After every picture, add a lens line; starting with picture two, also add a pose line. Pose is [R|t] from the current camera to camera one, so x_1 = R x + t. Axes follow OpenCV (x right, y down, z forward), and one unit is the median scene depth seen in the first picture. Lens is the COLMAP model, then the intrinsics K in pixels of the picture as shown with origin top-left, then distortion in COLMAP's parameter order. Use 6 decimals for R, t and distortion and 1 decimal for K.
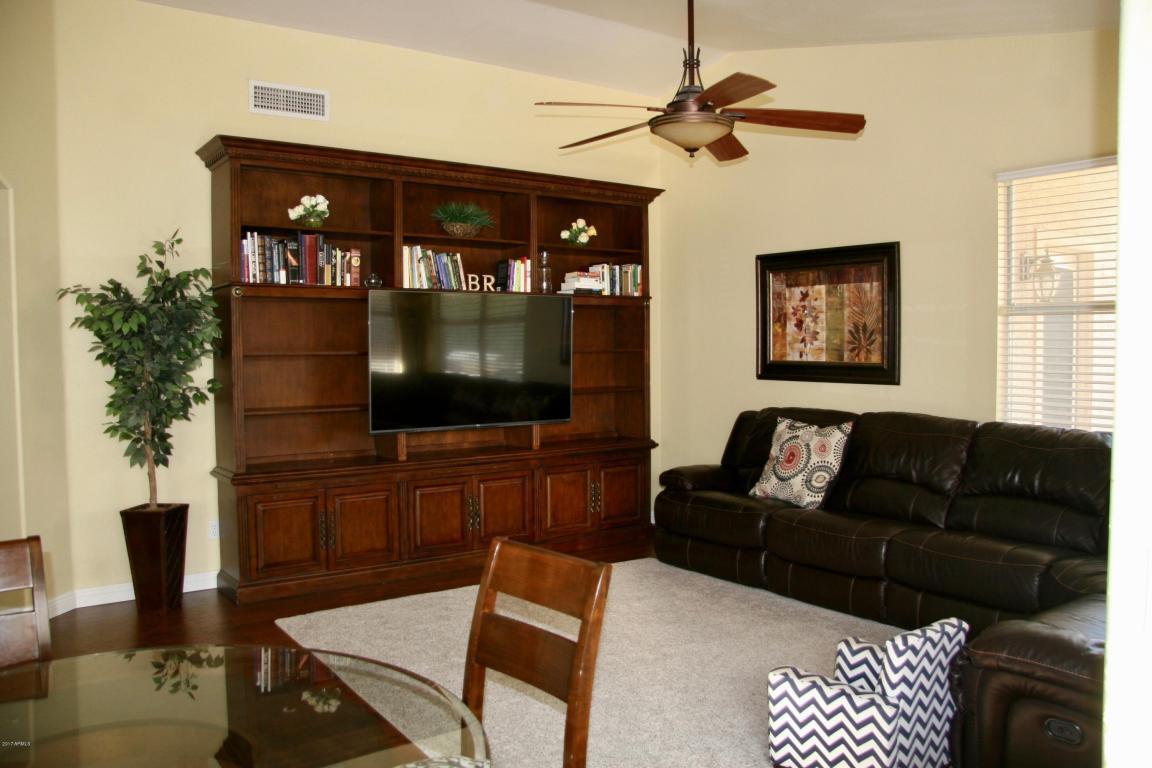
lens RADIAL K [[899.6, 0, 576.0], [0, 899.6, 384.0], [0, 0, 1]] dist [-0.187386, 0.144489]
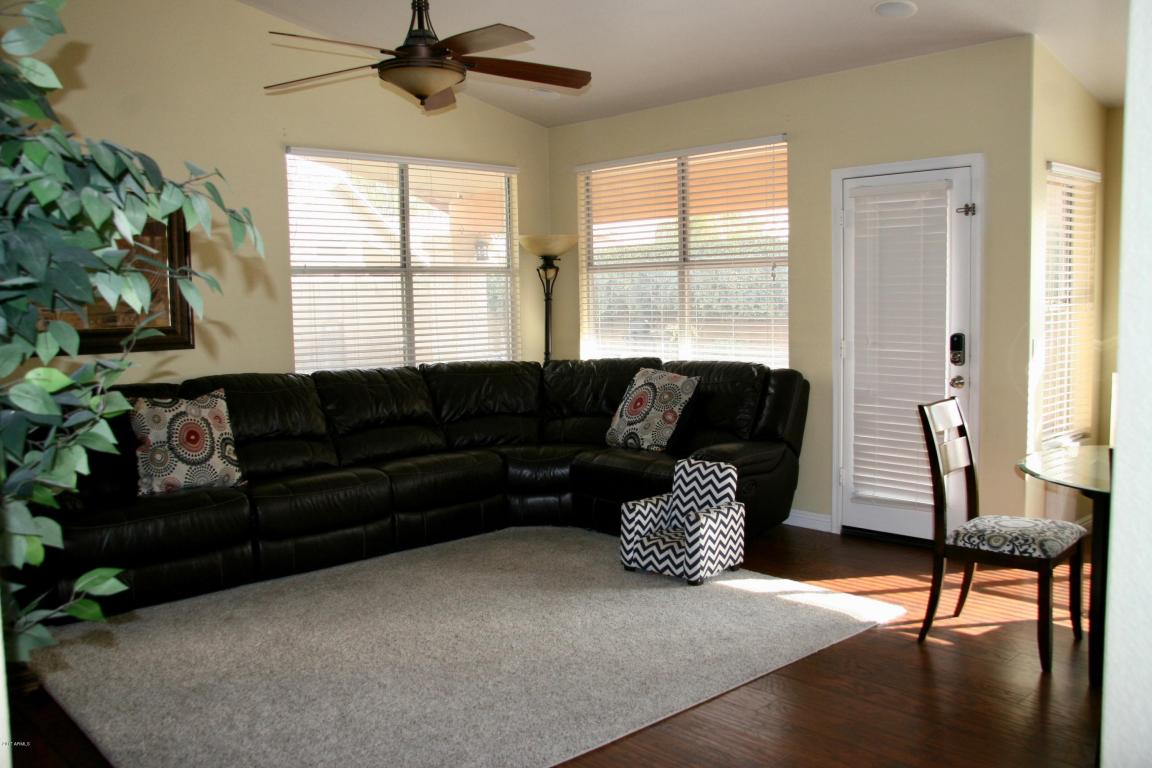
lens RADIAL K [[996.6, 0, 576.0], [0, 996.6, 384.0], [0, 0, 1]] dist [-0.136476, 0.001371]
pose [[-0.101820, -0.078497, 0.991701, -0.699009], [0.063233, 0.994355, 0.085199, -0.024364], [-0.992791, 0.071383, -0.096282, 0.685087]]
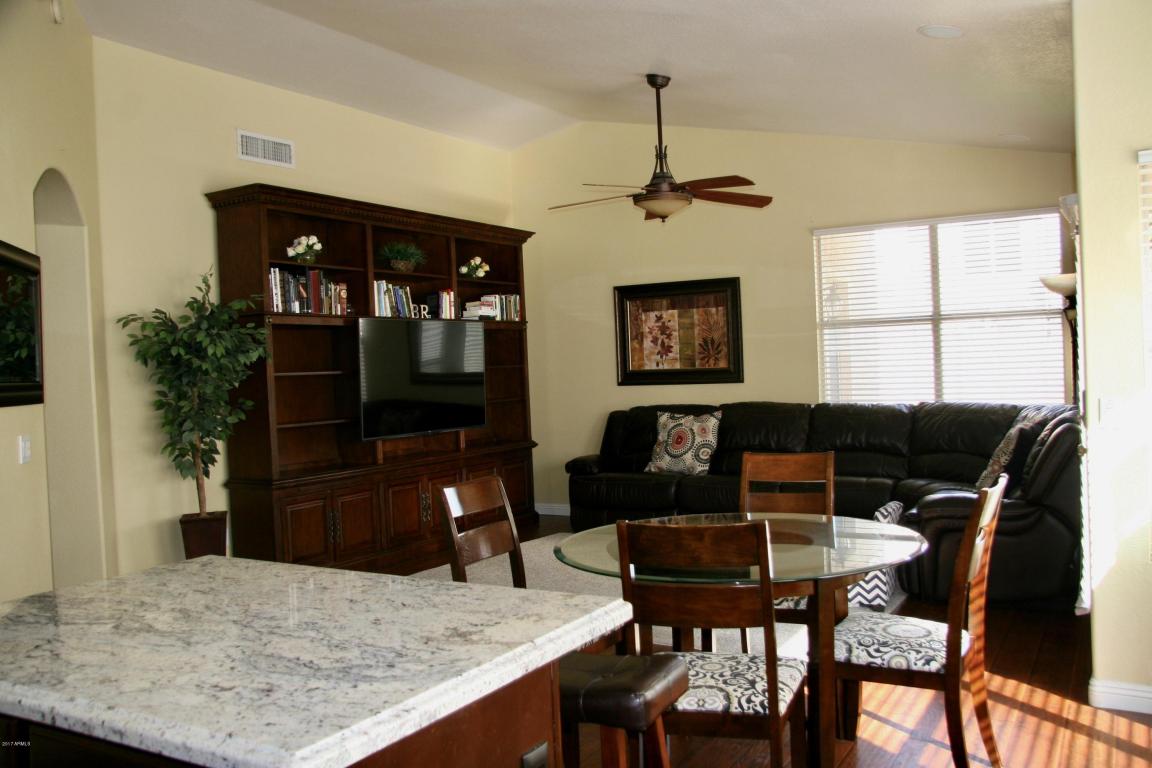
lens RADIAL K [[996.6, 0, 576.0], [0, 996.6, 384.0], [0, 0, 1]] dist [-0.136476, 0.001371]
pose [[0.914483, -0.038064, 0.402830, -0.473037], [0.051815, 0.998385, -0.023288, 0.024847], [-0.401293, 0.042169, 0.914978, -0.288783]]
